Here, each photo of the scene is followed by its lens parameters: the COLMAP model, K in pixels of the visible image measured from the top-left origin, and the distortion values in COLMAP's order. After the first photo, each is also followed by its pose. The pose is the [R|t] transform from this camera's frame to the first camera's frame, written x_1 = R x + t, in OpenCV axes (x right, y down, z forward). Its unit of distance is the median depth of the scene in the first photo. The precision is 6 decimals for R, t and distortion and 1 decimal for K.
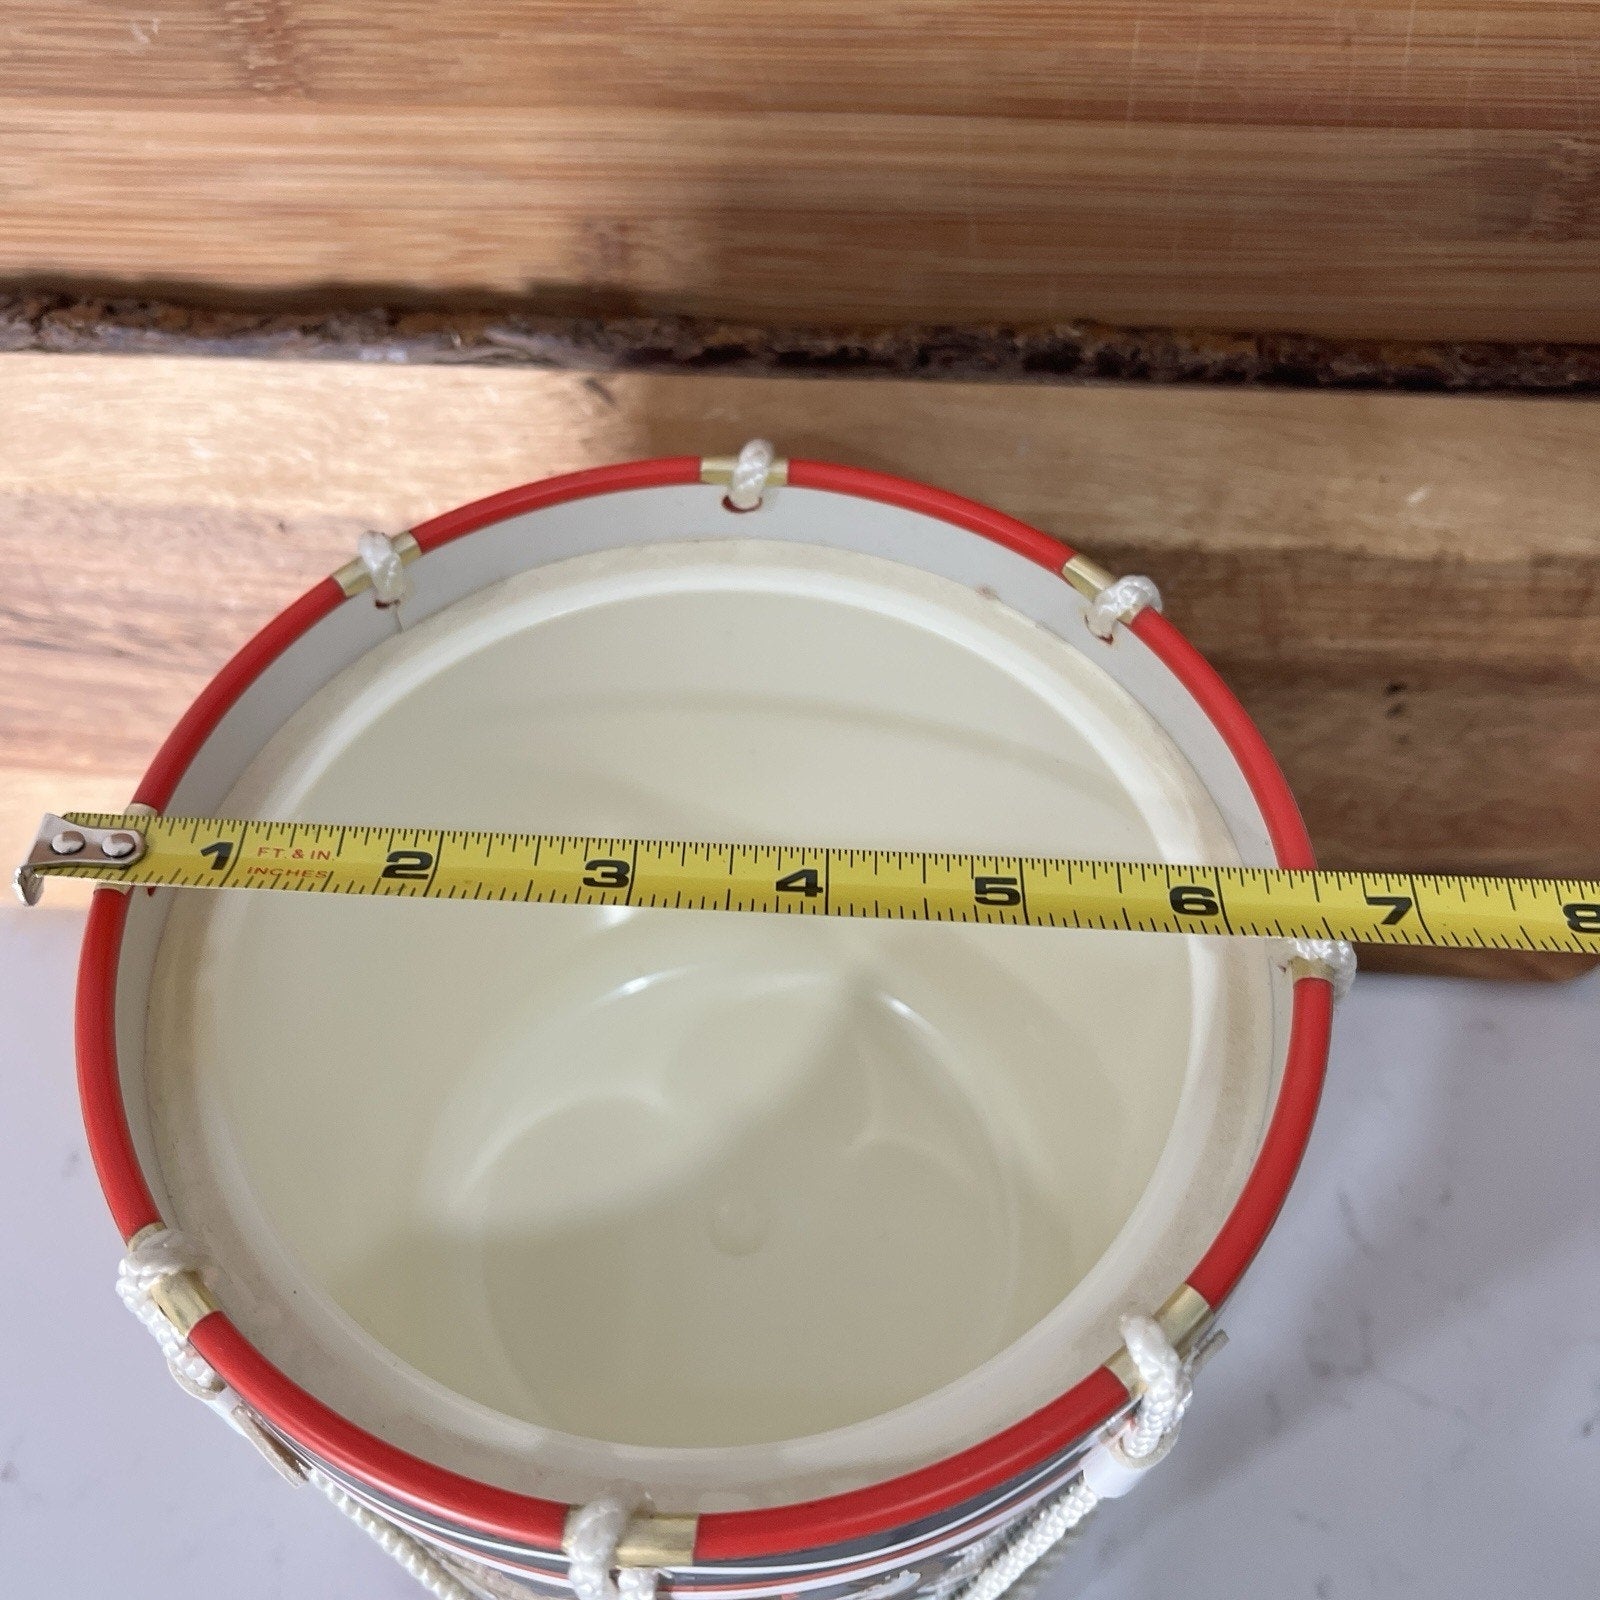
lens RADIAL K [[1677.1, 0, 793.0], [0, 1677.1, 801.9], [0, 0, 1]] dist [-0.031657, 0.000000]
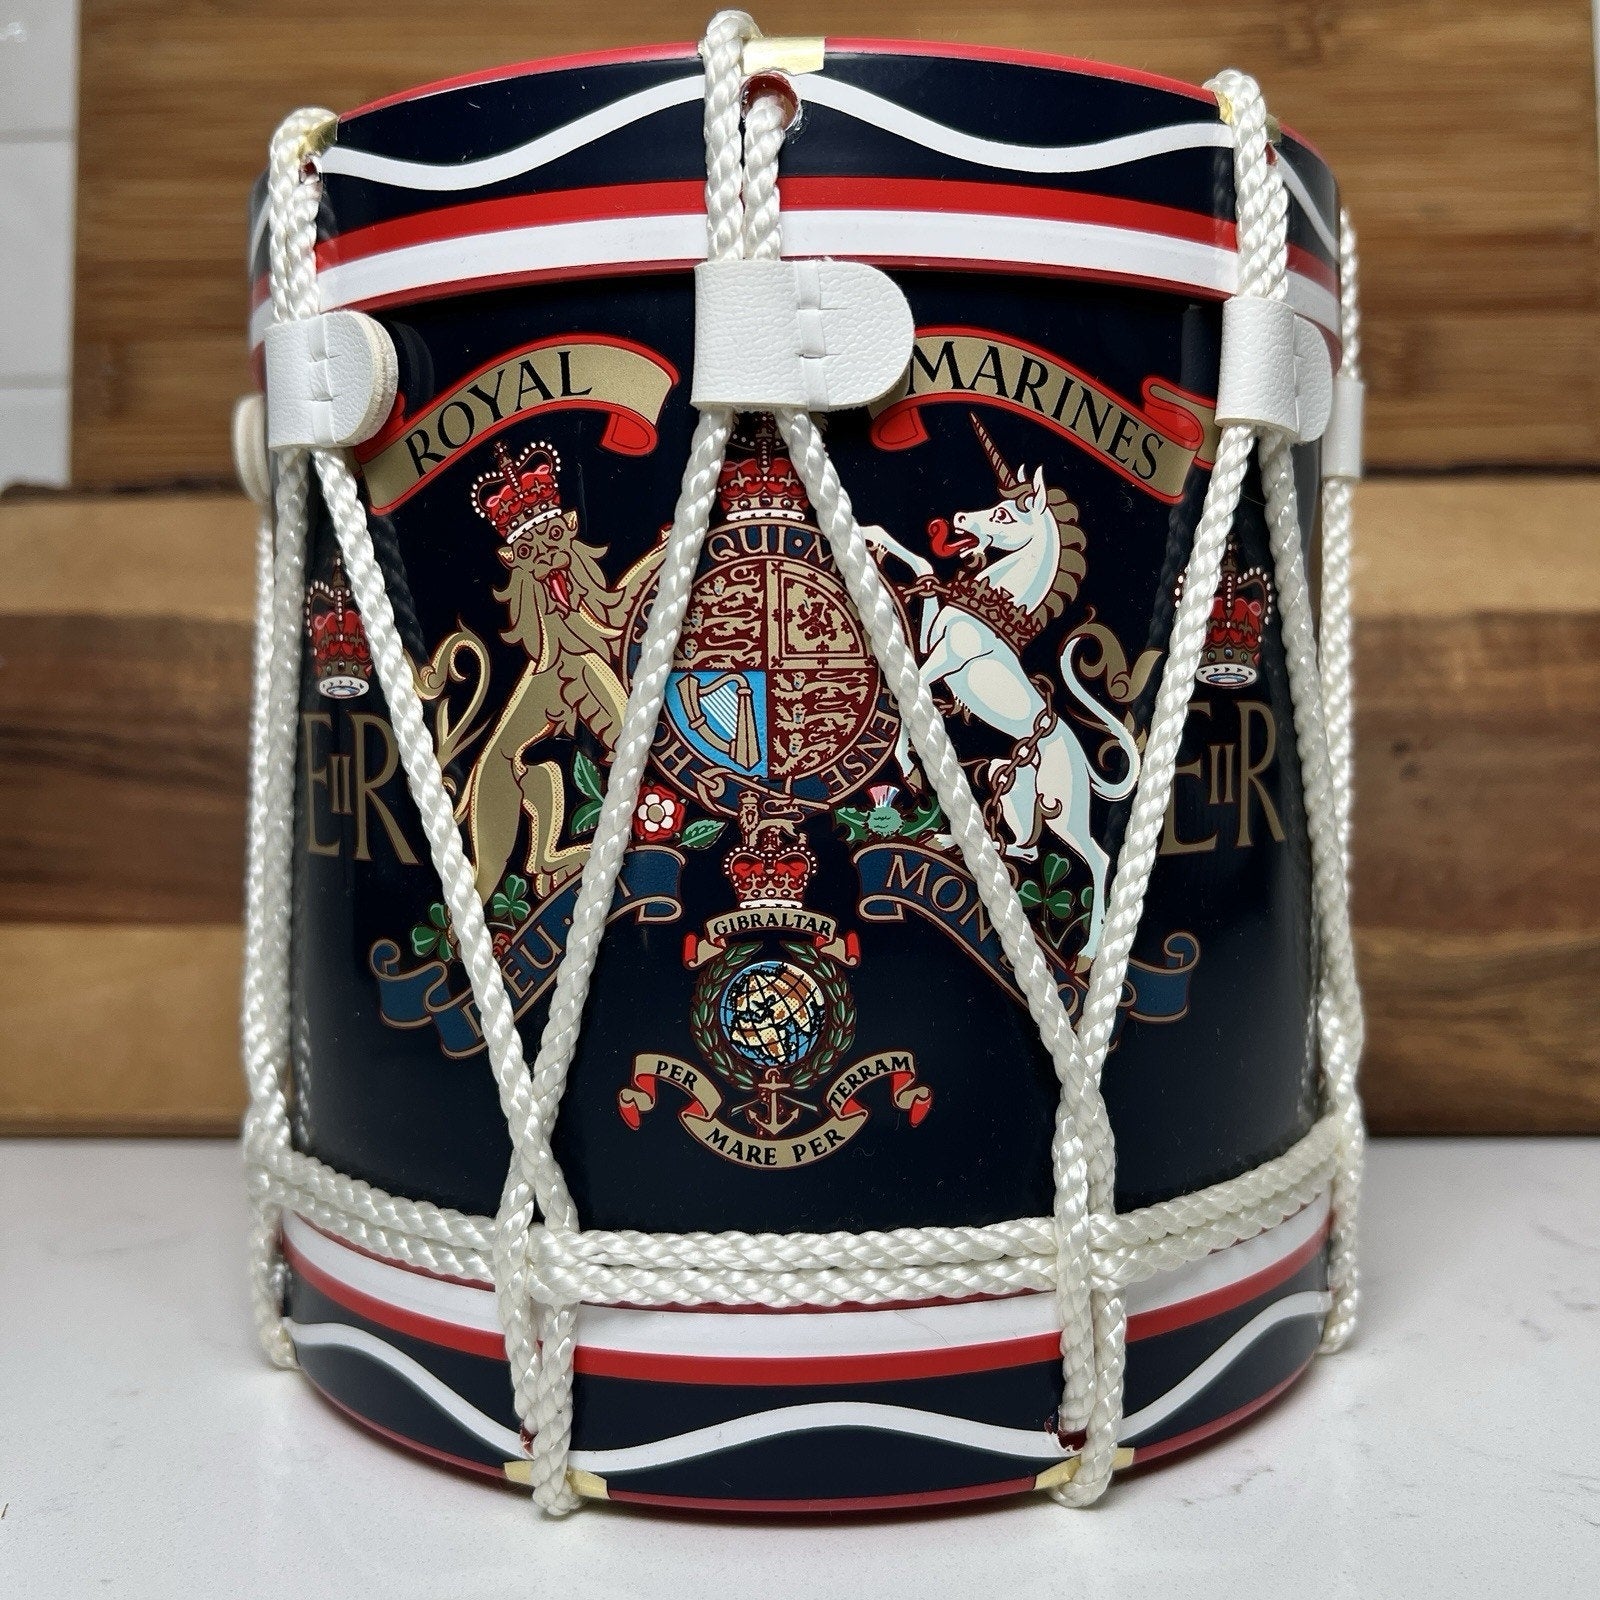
lens RADIAL K [[1677.1, 0, 822.1], [0, 1677.1, 799.5], [0, 0, 1]] dist [-0.031657, 0.000000]
pose [[0.999322, -0.003672, 0.036639, -0.058252], [0.031052, 0.618833, -0.784908, 0.900215], [-0.019791, 0.785514, 0.618528, 0.418783]]
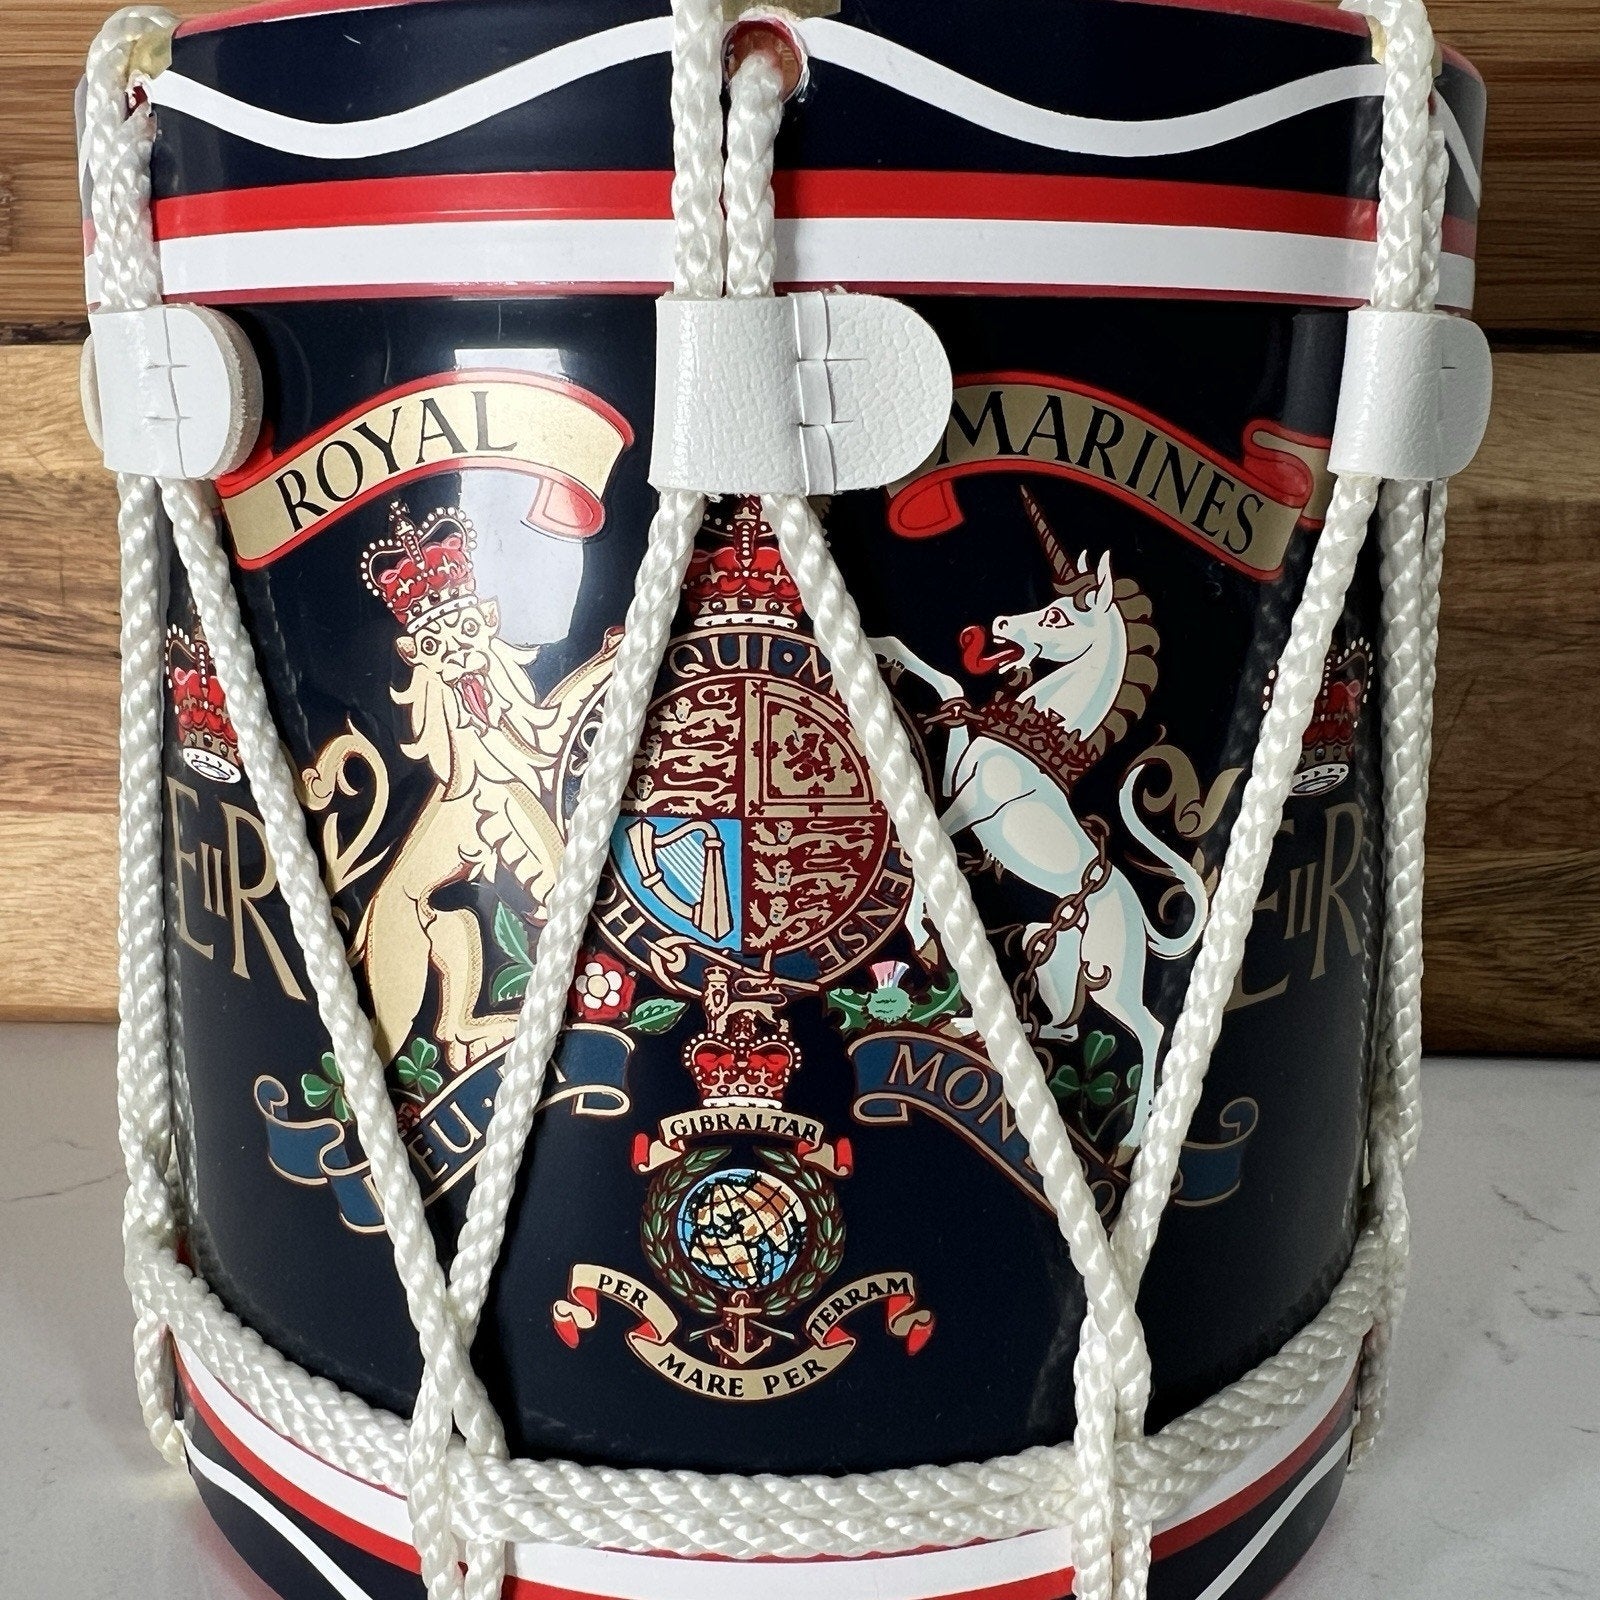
lens RADIAL K [[1677.1, 0, 729.9], [0, 1677.1, 755.4], [0, 0, 1]] dist [-0.031657, 0.000000]
pose [[0.999691, 0.009776, 0.022834, -0.070840], [0.008601, 0.726177, -0.687454, 0.699330], [-0.023302, 0.687439, 0.725869, 0.403926]]
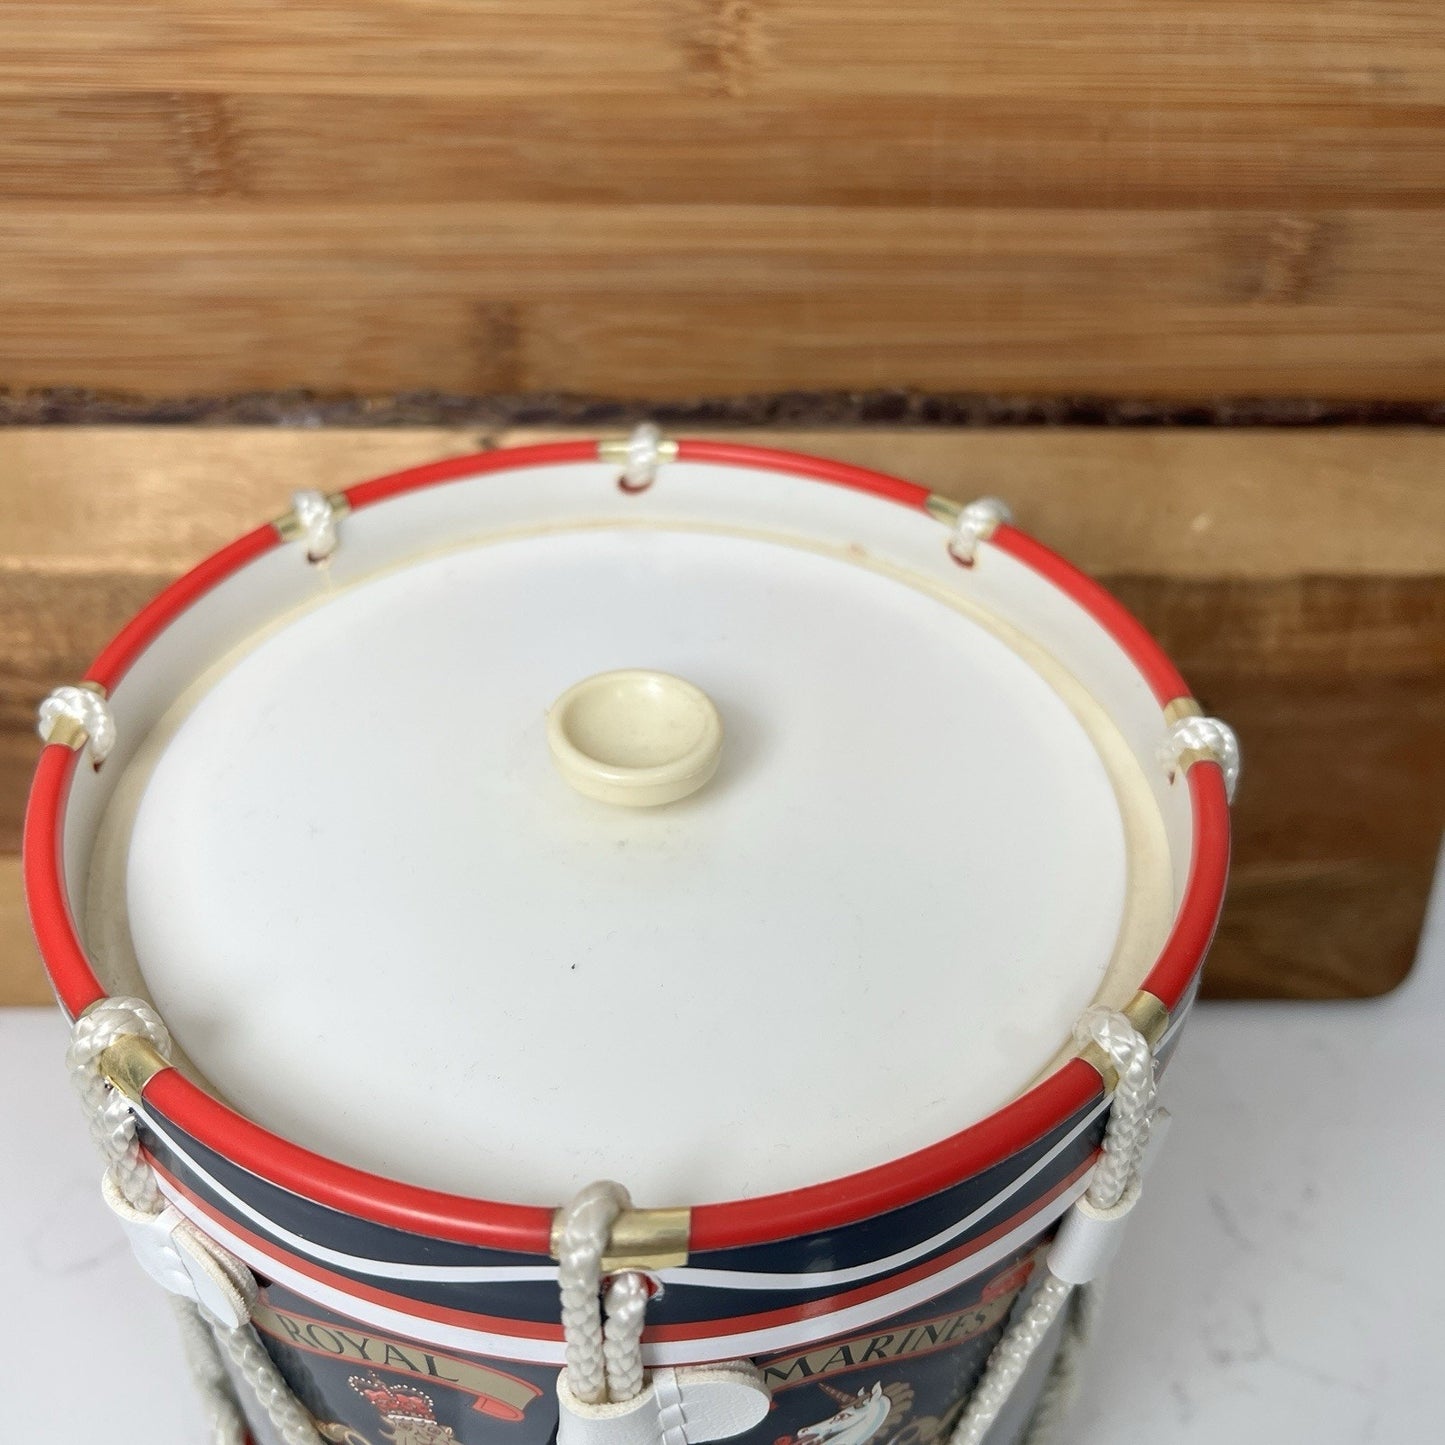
lens RADIAL K [[1514.6, 0, 734.7], [0, 1514.6, 734.4], [0, 0, 1]] dist [-0.031657, 0.000000]
pose [[0.994663, -0.036081, 0.096666, -0.061094], [0.060039, 0.964319, -0.257845, 0.225647], [-0.083914, 0.262273, 0.961338, 0.051239]]
